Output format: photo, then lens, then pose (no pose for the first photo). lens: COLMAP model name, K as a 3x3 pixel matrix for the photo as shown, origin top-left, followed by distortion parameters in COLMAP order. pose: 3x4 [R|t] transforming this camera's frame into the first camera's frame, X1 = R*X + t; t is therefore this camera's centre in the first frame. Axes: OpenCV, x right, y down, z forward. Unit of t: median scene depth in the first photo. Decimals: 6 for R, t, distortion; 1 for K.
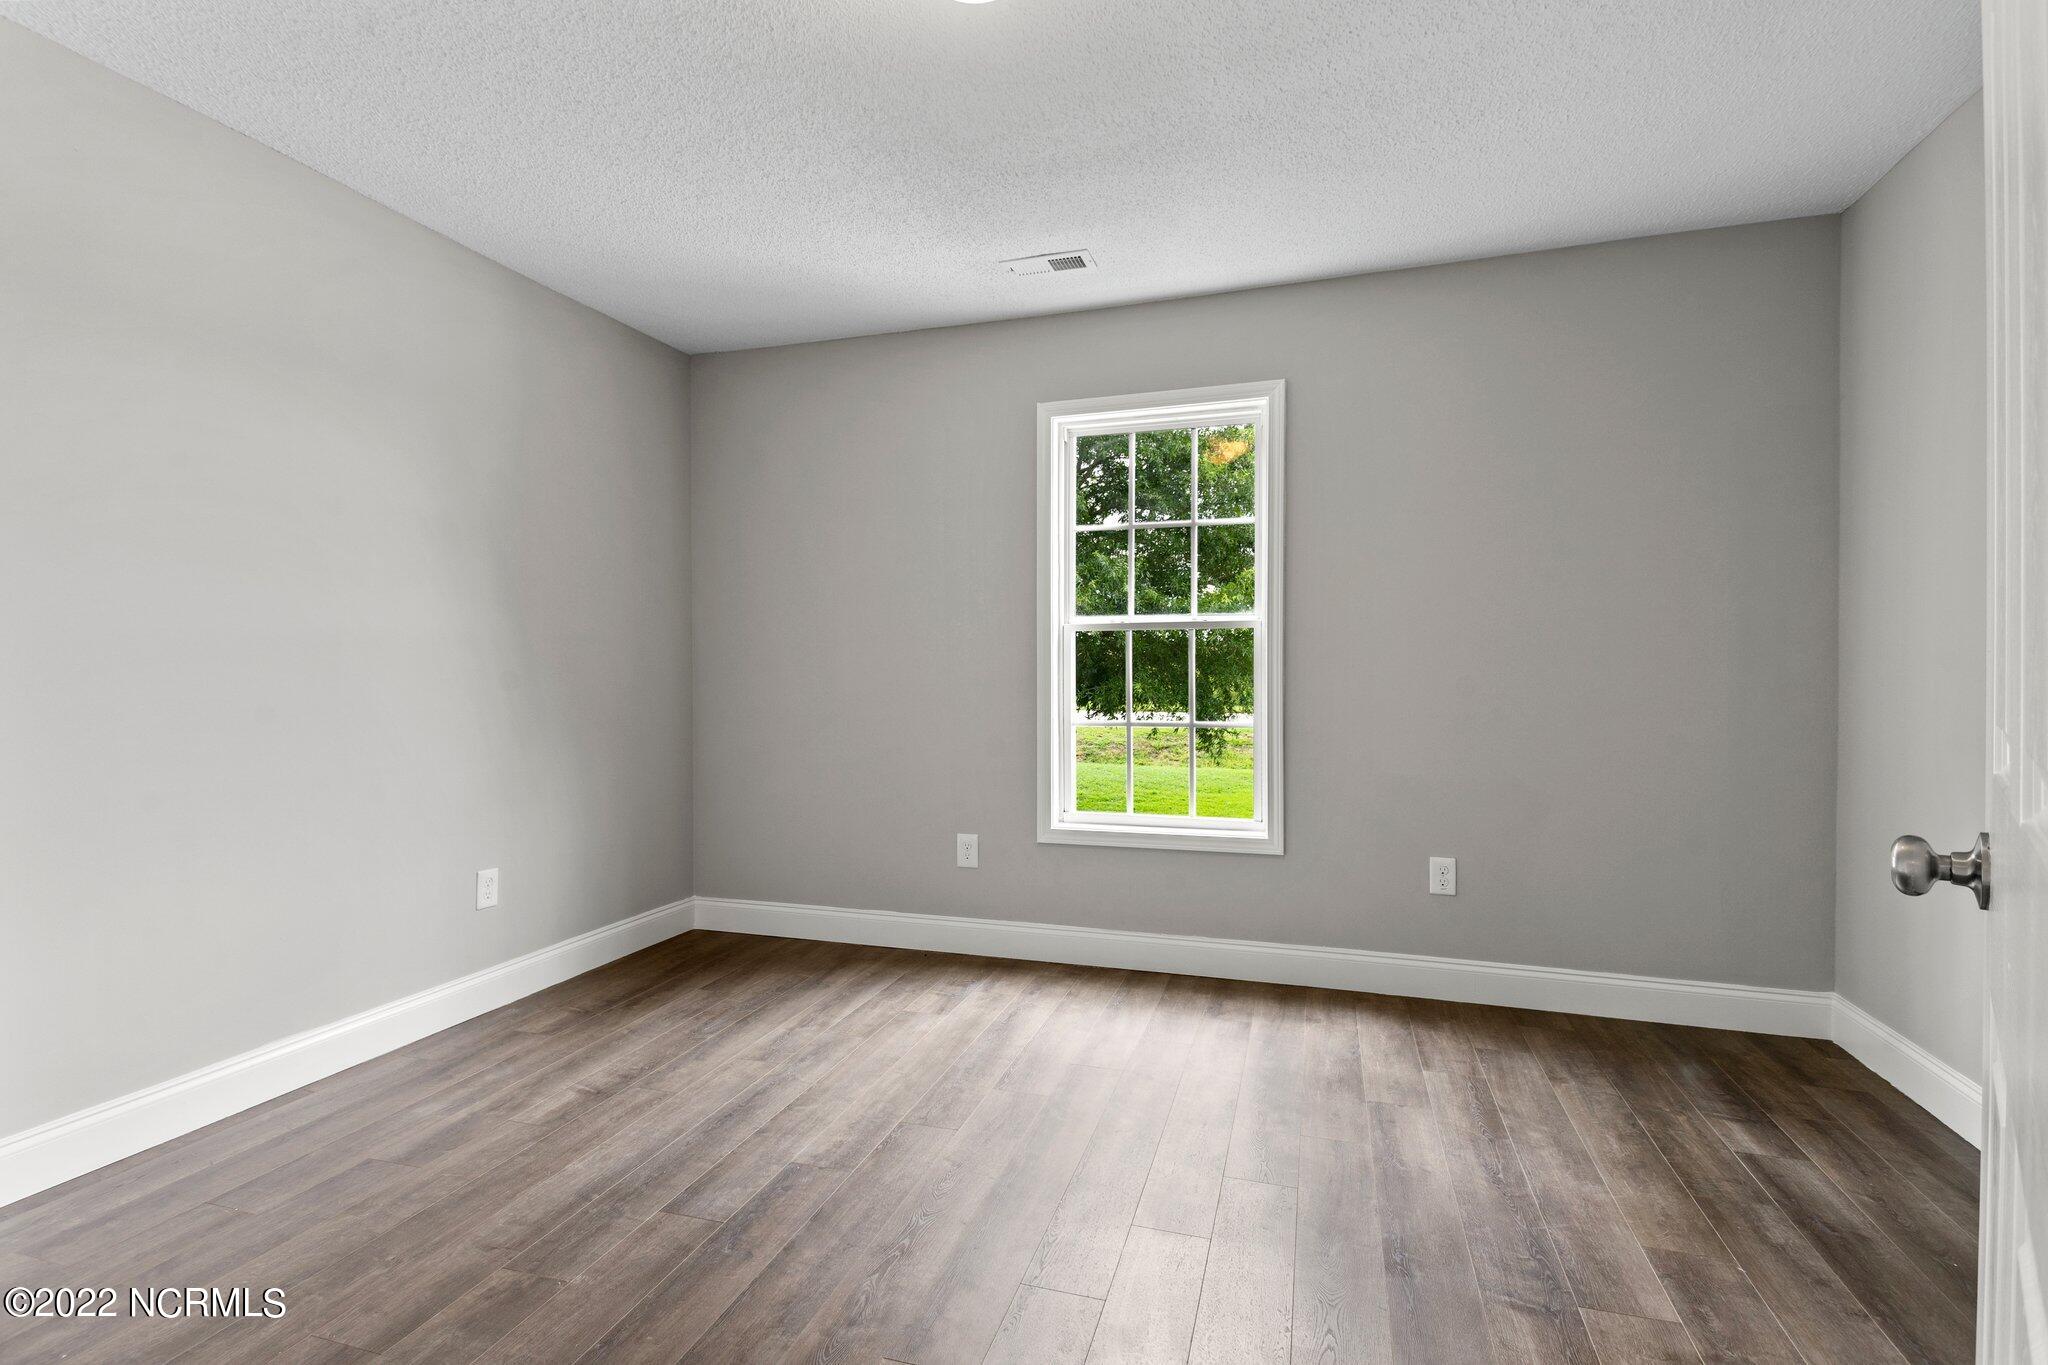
lens RADIAL K [[958.8, 0, 1024.0], [0, 958.8, 682.5], [0, 0, 1]] dist [-0.036365, -0.000348]
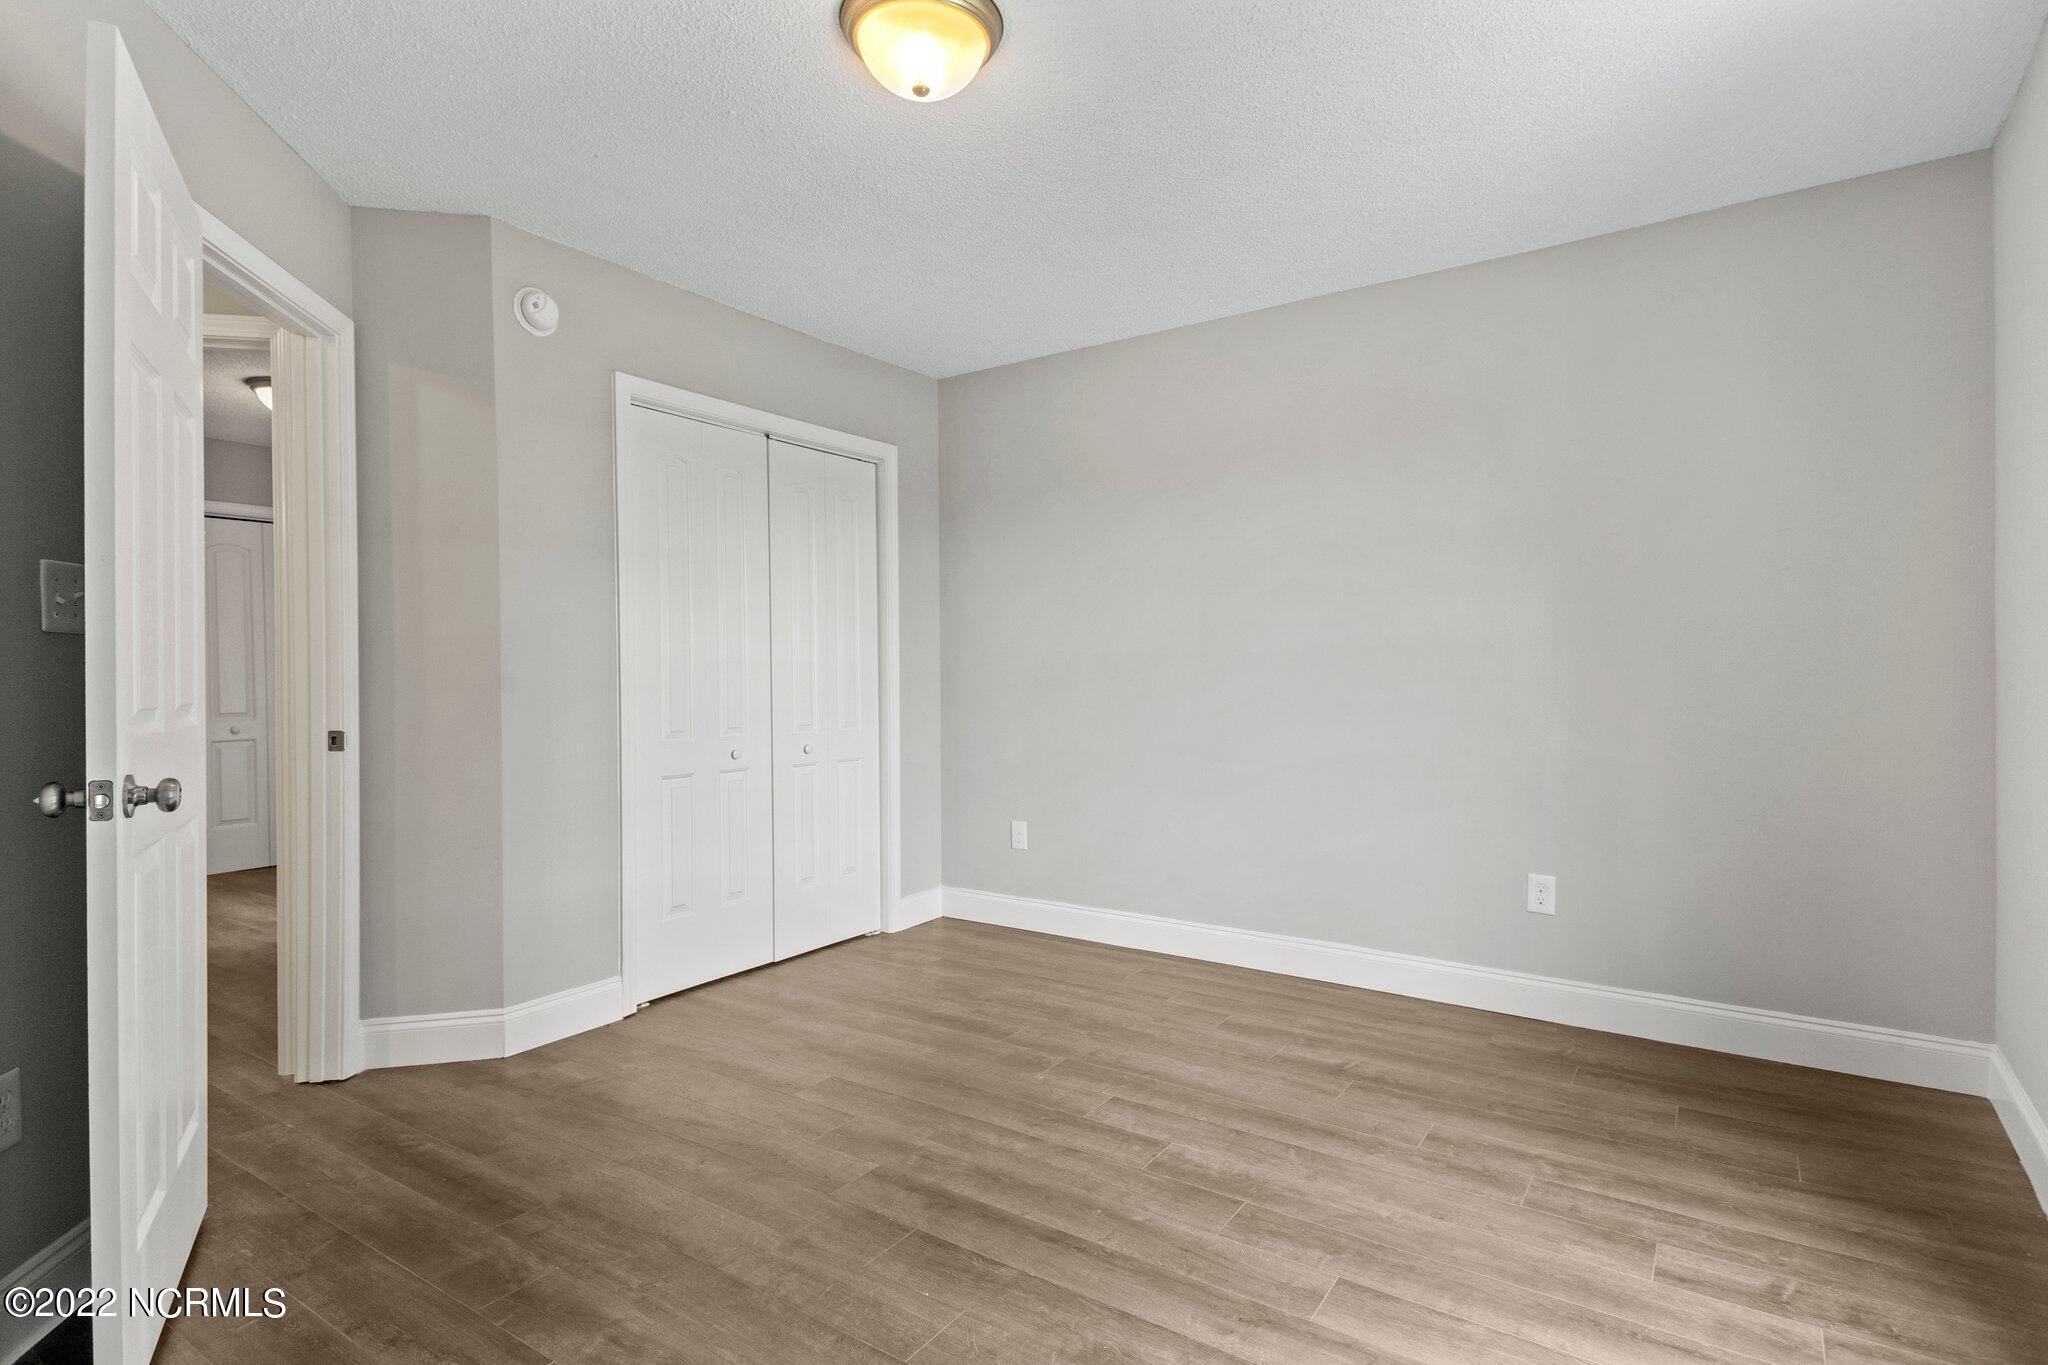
lens RADIAL K [[1027.1, 0, 1024.0], [0, 1027.1, 682.5], [0, 0, 1]] dist [-0.001173, -0.025833]
pose [[-0.304159, 0.020351, -0.952404, 0.680797], [-0.016158, 0.999518, 0.026518, -0.021965], [0.952484, 0.023454, -0.303683, 0.921459]]
